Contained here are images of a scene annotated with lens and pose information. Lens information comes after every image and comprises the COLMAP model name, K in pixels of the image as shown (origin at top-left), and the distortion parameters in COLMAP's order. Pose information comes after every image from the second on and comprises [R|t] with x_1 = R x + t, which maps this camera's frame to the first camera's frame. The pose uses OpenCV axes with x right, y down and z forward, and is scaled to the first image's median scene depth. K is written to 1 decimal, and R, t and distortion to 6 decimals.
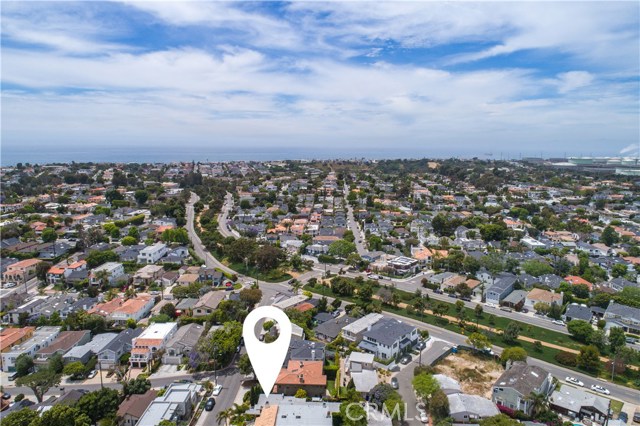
lens RADIAL K [[436.4, 0, 320.0], [0, 436.4, 213.0], [0, 0, 1]] dist [-0.006402, -0.001599]
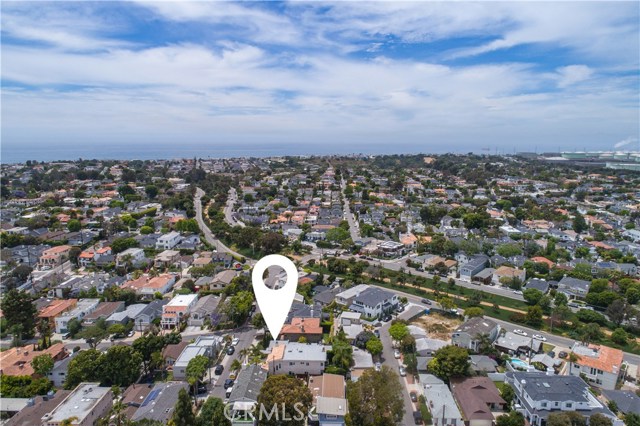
lens RADIAL K [[436.4, 0, 320.0], [0, 436.4, 213.0], [0, 0, 1]] dist [-0.006402, -0.001599]
pose [[0.999985, -0.005293, 0.001108, 0.003618], [0.005282, 0.999938, 0.009845, 0.011984], [-0.001160, -0.009839, 0.999951, -0.114976]]
